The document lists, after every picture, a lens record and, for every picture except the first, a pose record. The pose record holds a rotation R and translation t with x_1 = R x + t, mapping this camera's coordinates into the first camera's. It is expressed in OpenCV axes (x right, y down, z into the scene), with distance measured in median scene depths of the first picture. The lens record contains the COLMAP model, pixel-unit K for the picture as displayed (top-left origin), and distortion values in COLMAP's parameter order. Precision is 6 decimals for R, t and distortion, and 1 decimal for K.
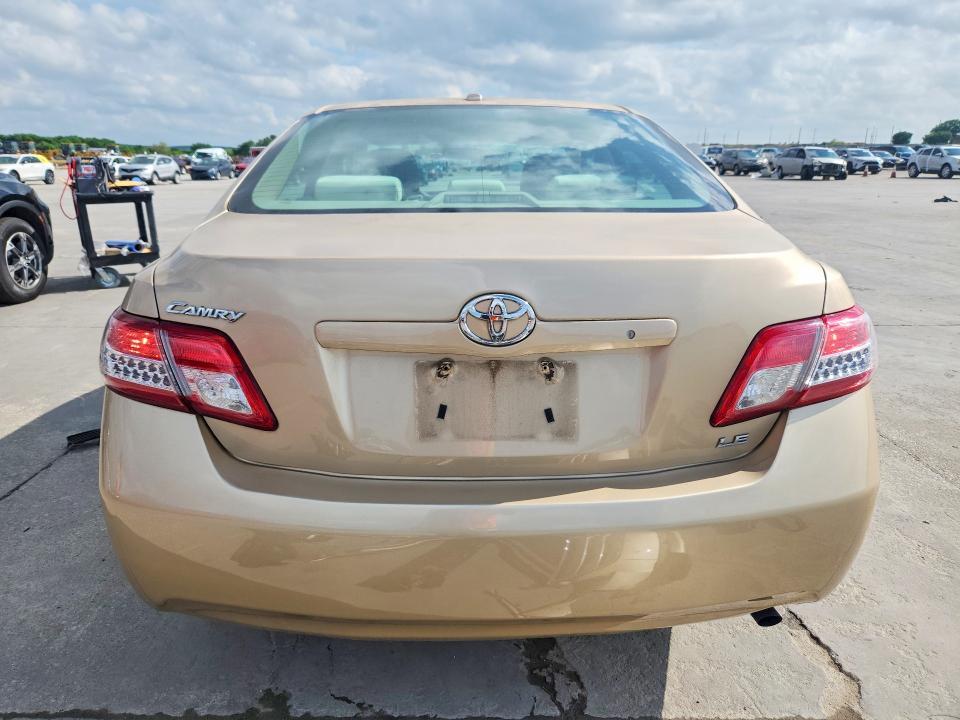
lens RADIAL K [[711.4, 0, 483.1], [0, 711.4, 363.0], [0, 0, 1]] dist [-0.012539, -0.009568]
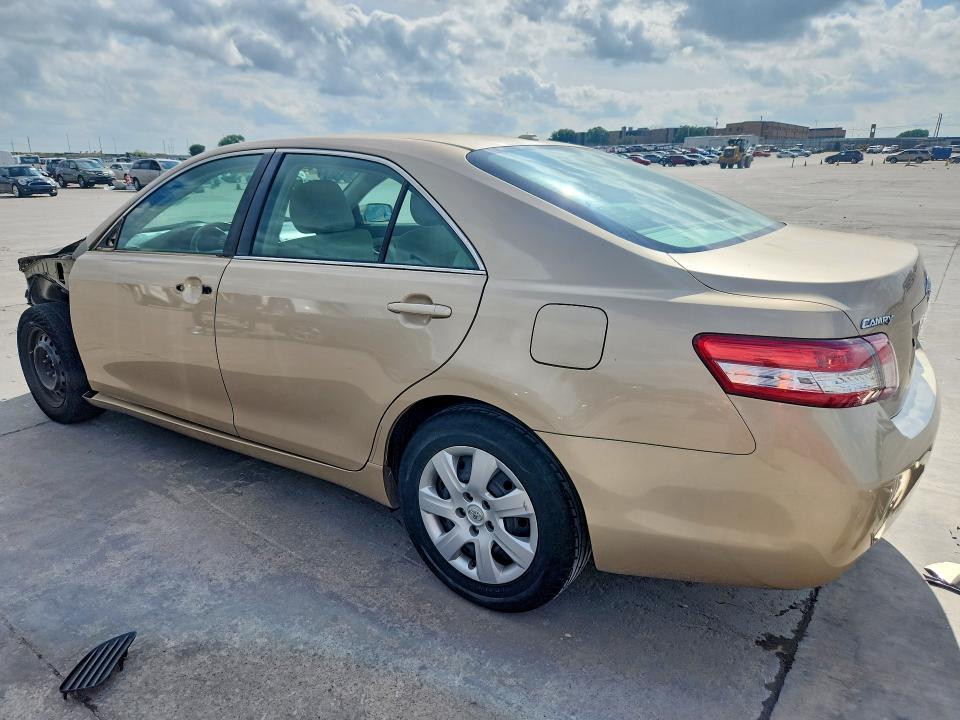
lens RADIAL K [[711.4, 0, 479.7], [0, 711.4, 361.0], [0, 0, 1]] dist [-0.012539, -0.009568]
pose [[0.541048, -0.211460, 0.813973, -0.117716], [0.220097, 0.969742, 0.105628, -0.019109], [-0.811680, 0.122003, 0.571218, 0.052108]]
